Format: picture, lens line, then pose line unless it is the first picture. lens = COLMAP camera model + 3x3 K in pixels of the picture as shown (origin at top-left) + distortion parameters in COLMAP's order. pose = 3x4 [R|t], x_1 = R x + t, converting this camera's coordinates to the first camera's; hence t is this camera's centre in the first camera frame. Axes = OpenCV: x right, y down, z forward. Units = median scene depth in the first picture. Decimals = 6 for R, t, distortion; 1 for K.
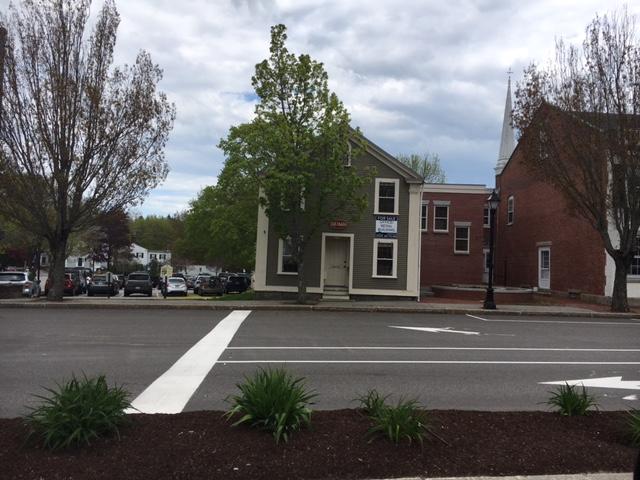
lens RADIAL K [[558.8, 0, 321.7], [0, 558.8, 237.0], [0, 0, 1]] dist [0.059488, -0.031262]
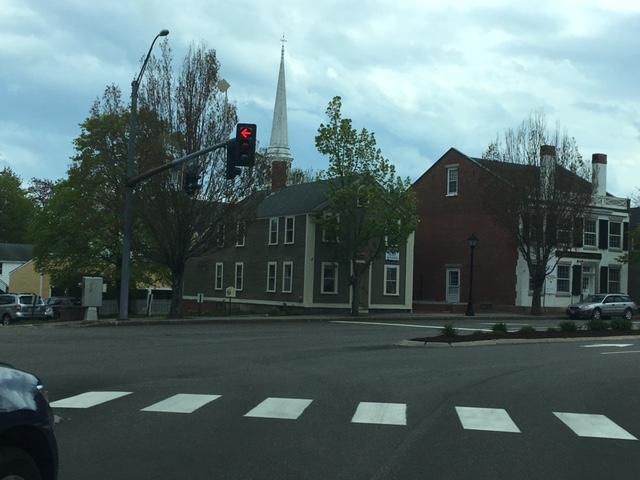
lens RADIAL K [[917.5, 0, 318.3], [0, 917.5, 234.9], [0, 0, 1]] dist [0.010914, 0.000000]
pose [[0.858689, 0.020167, 0.512100, -1.104802], [-0.026639, 0.999631, 0.005302, -0.071555], [-0.511804, -0.018195, 0.858909, -0.713213]]
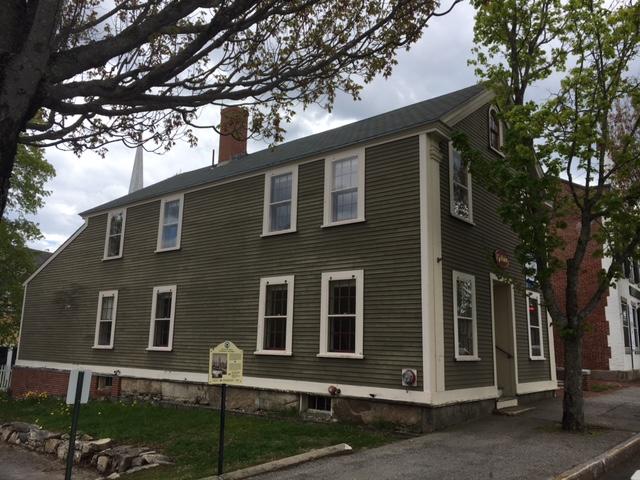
lens RADIAL K [[558.8, 0, 324.2], [0, 558.8, 239.8], [0, 0, 1]] dist [0.059488, -0.031262]
pose [[0.642985, 0.120905, 0.756275, -0.474319], [-0.039189, 0.991361, -0.125169, 0.032715], [-0.764875, 0.050845, 0.642169, 0.790810]]
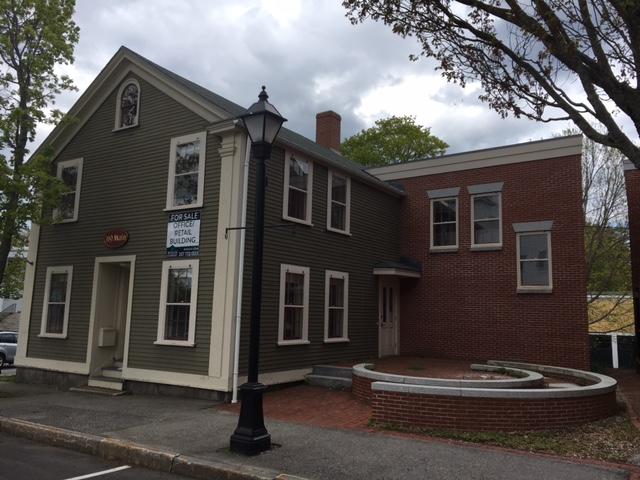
lens RADIAL K [[558.8, 0, 321.6], [0, 558.8, 236.0], [0, 0, 1]] dist [0.059488, -0.031262]
pose [[0.825438, -0.093316, -0.556727, 0.473058], [0.033166, 0.992555, -0.117195, 0.042154], [0.563518, 0.078273, 0.822387, 0.680227]]
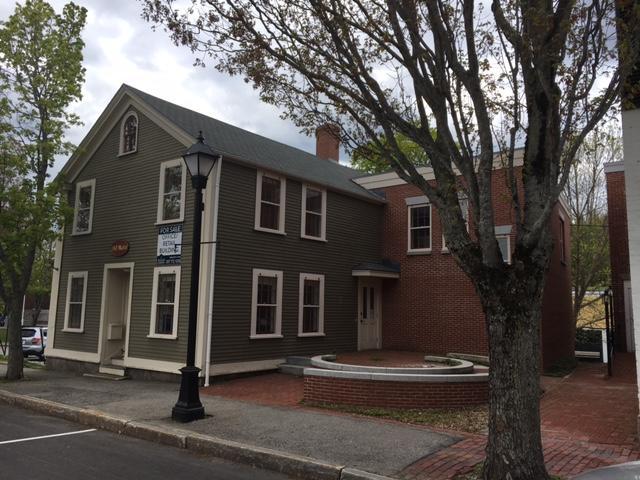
lens RADIAL K [[558.8, 0, 319.9], [0, 558.8, 237.1], [0, 0, 1]] dist [0.059488, -0.031262]
pose [[0.765912, -0.101212, -0.634929, 0.583487], [0.037458, 0.992879, -0.113086, 0.042694], [0.641854, 0.062831, 0.764249, 0.671733]]
